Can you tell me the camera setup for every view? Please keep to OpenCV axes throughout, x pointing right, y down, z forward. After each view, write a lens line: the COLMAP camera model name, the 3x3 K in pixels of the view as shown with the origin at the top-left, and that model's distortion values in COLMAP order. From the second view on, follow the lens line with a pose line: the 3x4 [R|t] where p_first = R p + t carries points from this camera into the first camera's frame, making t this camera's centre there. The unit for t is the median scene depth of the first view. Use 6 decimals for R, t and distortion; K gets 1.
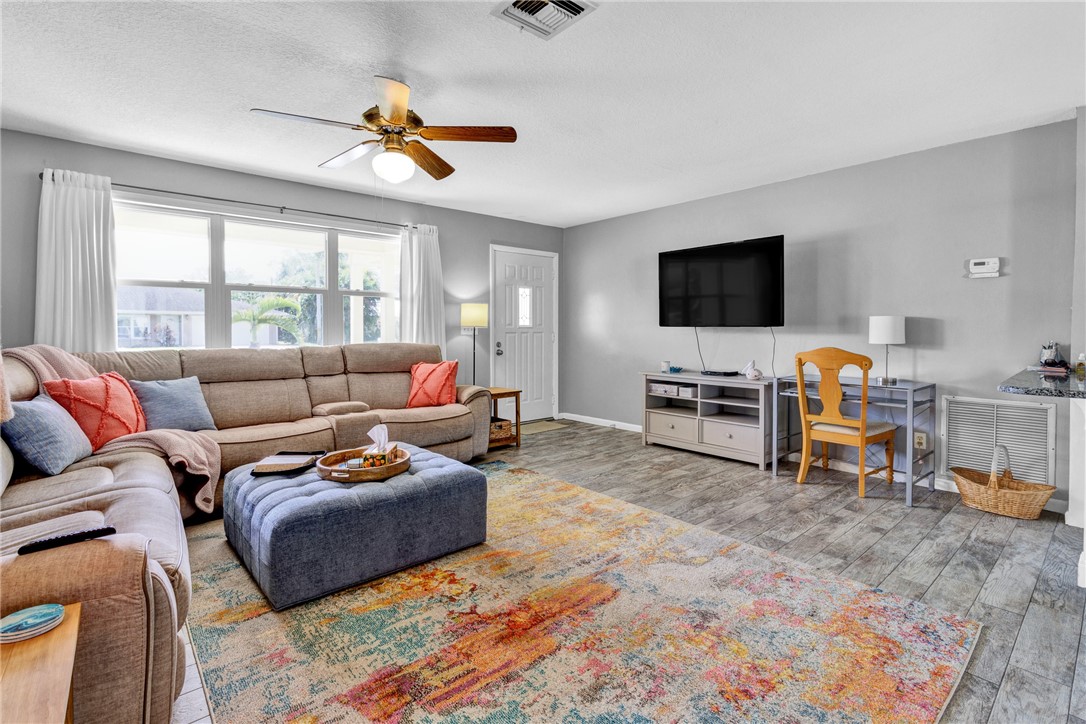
lens RADIAL K [[508.4, 0, 545.9], [0, 508.4, 335.2], [0, 0, 1]] dist [0.001630, 0.001024]
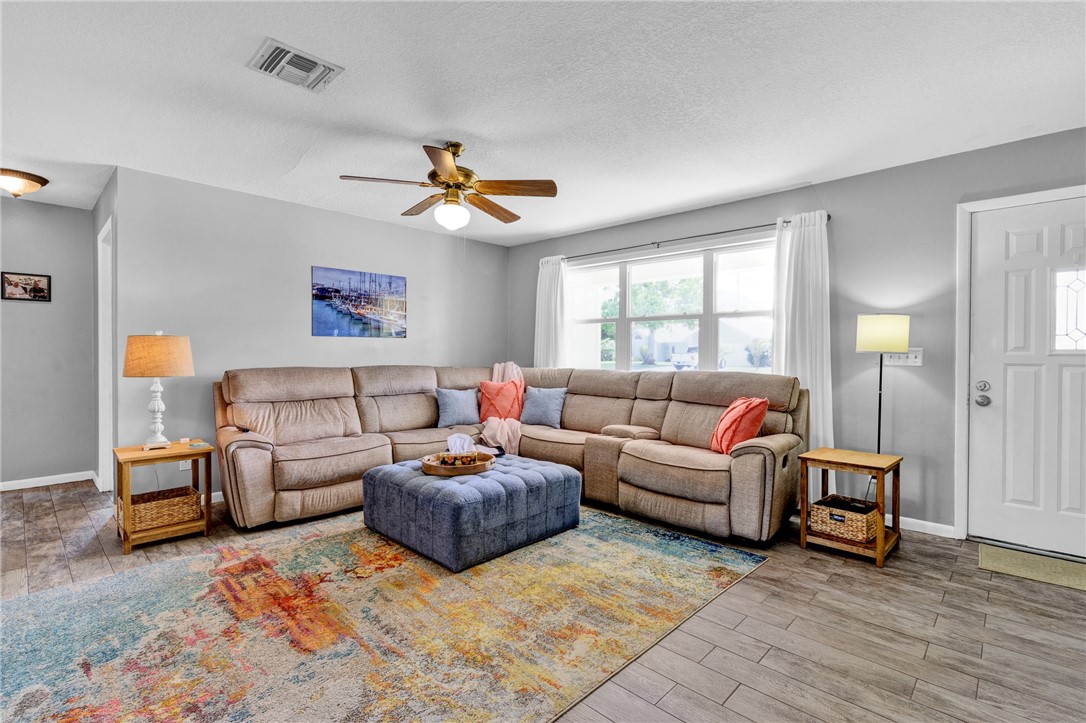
lens RADIAL K [[501.8, 0, 551.4], [0, 501.8, 356.1], [0, 0, 1]] dist [0.000910, 0.000424]
pose [[0.095778, 0.008949, -0.995363, 0.747601], [-0.020430, 0.999767, 0.007023, -0.015356], [0.995193, 0.019662, 0.095938, 0.952023]]
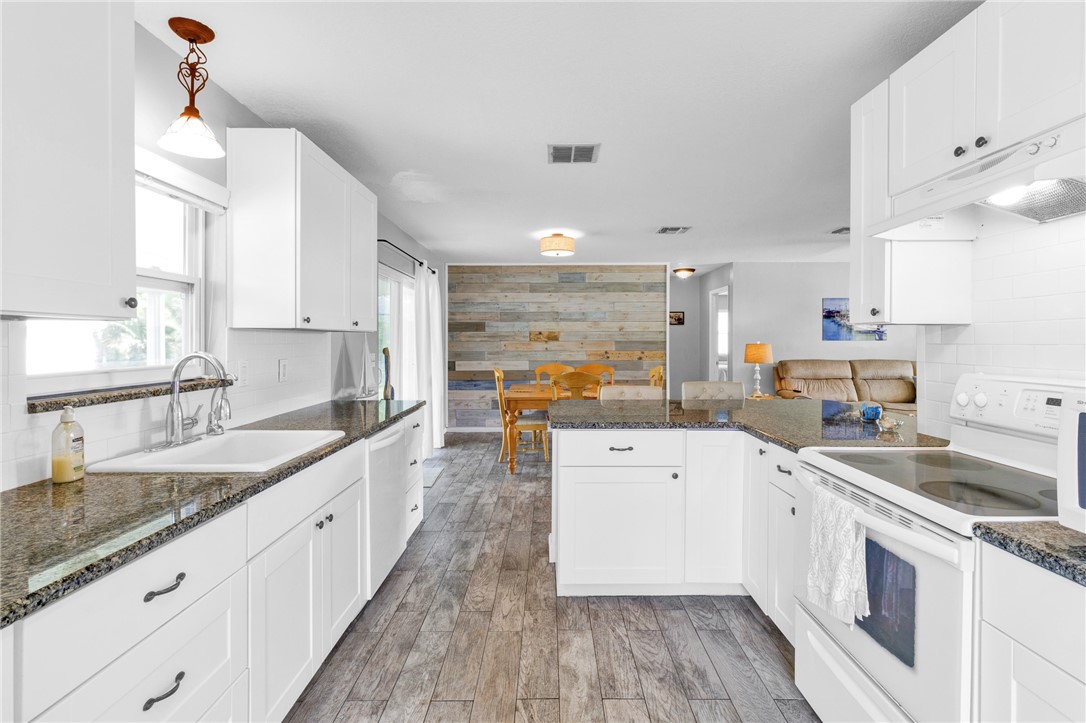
lens RADIAL K [[506.6, 0, 547.4], [0, 506.6, 350.5], [0, 0, 1]] dist [-0.002957, 0.000745]
pose [[-0.661324, 0.015914, -0.749931, 1.879816], [-0.010250, 0.999490, 0.030248, -0.060661], [0.750030, 0.027691, -0.660824, 1.010123]]
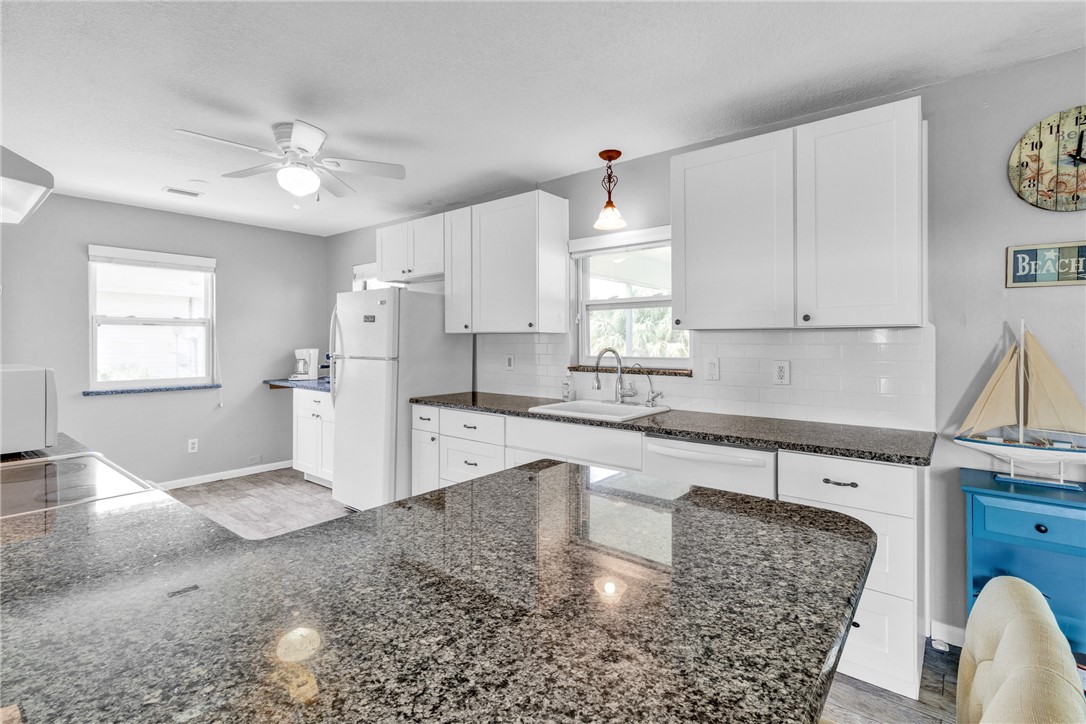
lens RADIAL K [[511.4, 0, 550.9], [0, 511.4, 337.3], [0, 0, 1]] dist [0.002167, 0.000563]
pose [[-0.166526, 0.005278, 0.986023, 0.740270], [0.016389, 0.999862, -0.002584, -0.054795], [-0.985901, 0.015730, -0.166589, 0.586892]]
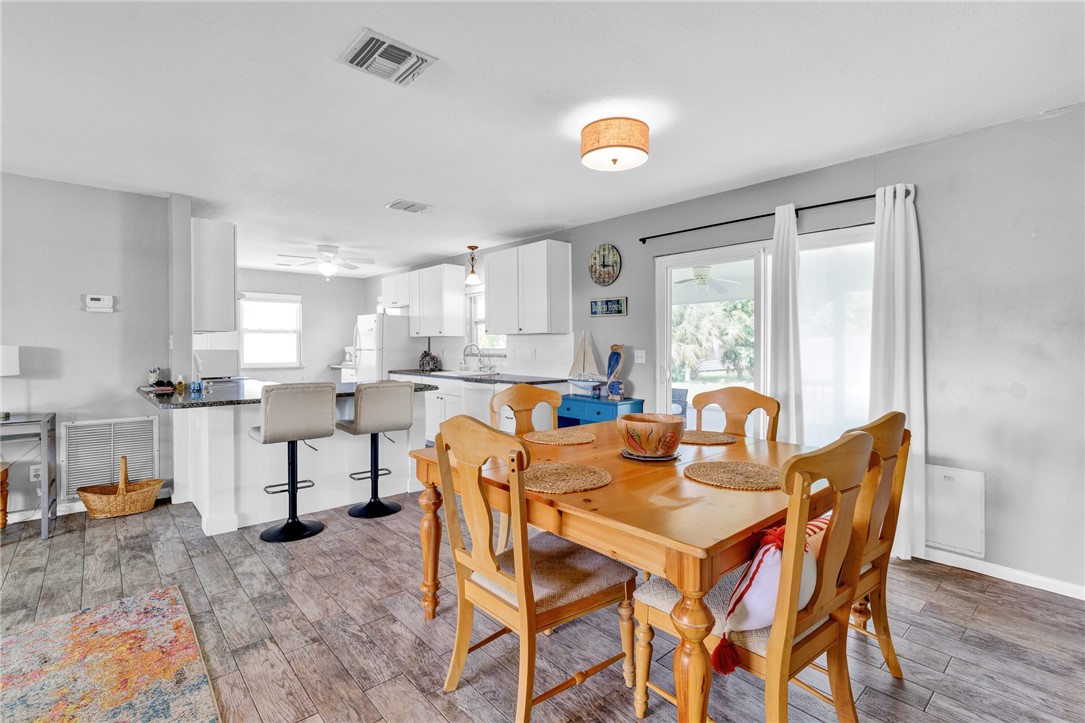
lens RADIAL K [[513.9, 0, 543.1], [0, 513.9, 345.4], [0, 0, 1]] dist [0.002692, 0.001208]
pose [[0.006704, -0.002204, 0.999975, -0.306843], [0.017801, 0.999839, 0.002084, -0.027894], [-0.999819, 0.017787, 0.006743, 0.018505]]
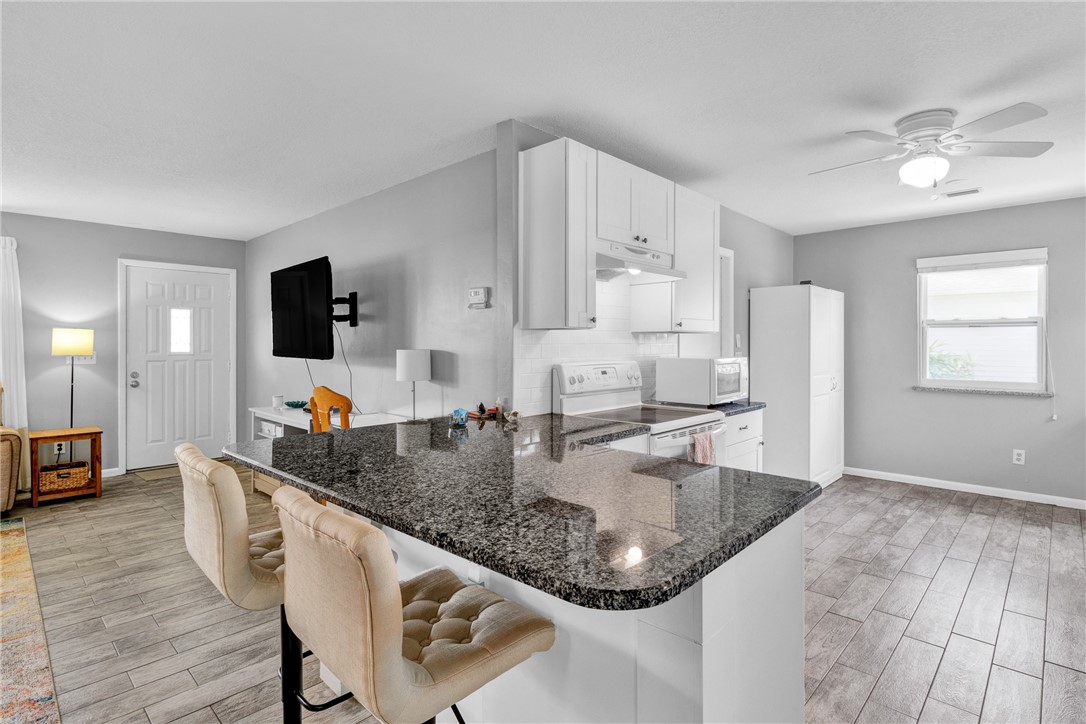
lens RADIAL K [[543.1, 0, 548.8], [0, 543.1, 347.6], [0, 0, 1]] dist [-0.002174, -0.000591]
pose [[0.995847, 0.000547, 0.091042, 1.002407], [0.000016, 0.999981, -0.006188, -0.043478], [-0.091043, 0.006164, 0.995828, 0.039057]]
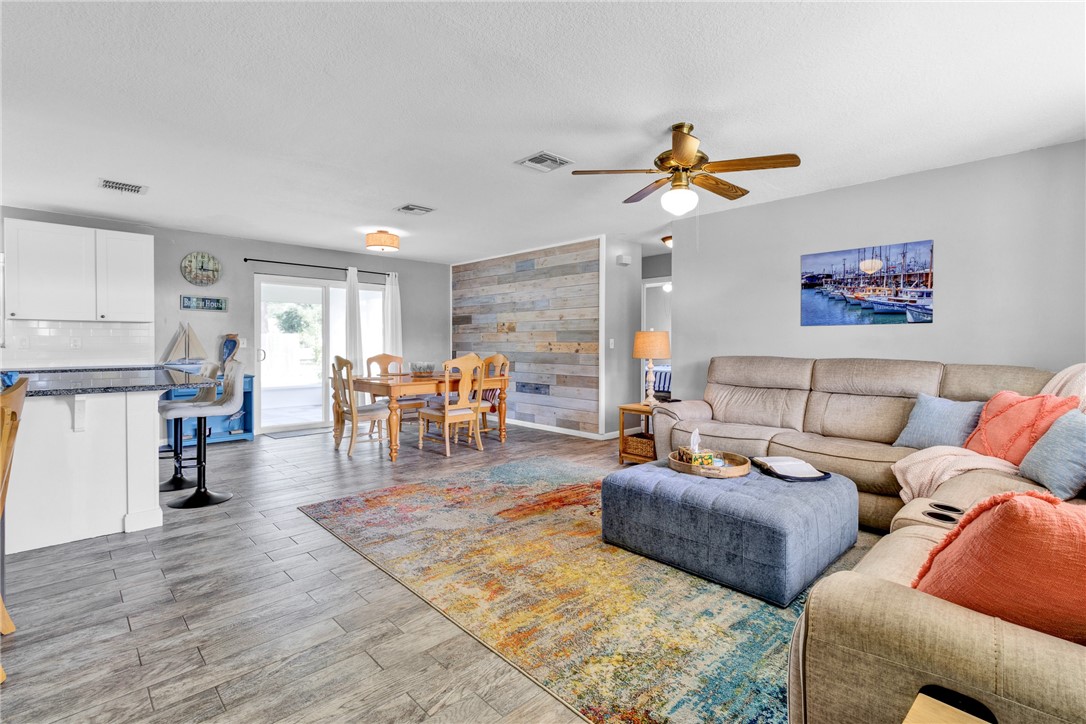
lens RADIAL K [[506.6, 0, 547.4], [0, 506.6, 351.0], [0, 0, 1]] dist [-0.002957, 0.000745]
pose [[-0.999084, -0.000600, -0.042783, 0.038683], [-0.002049, 0.999426, 0.033830, -0.025289], [0.042739, 0.033886, -0.998511, 1.801384]]
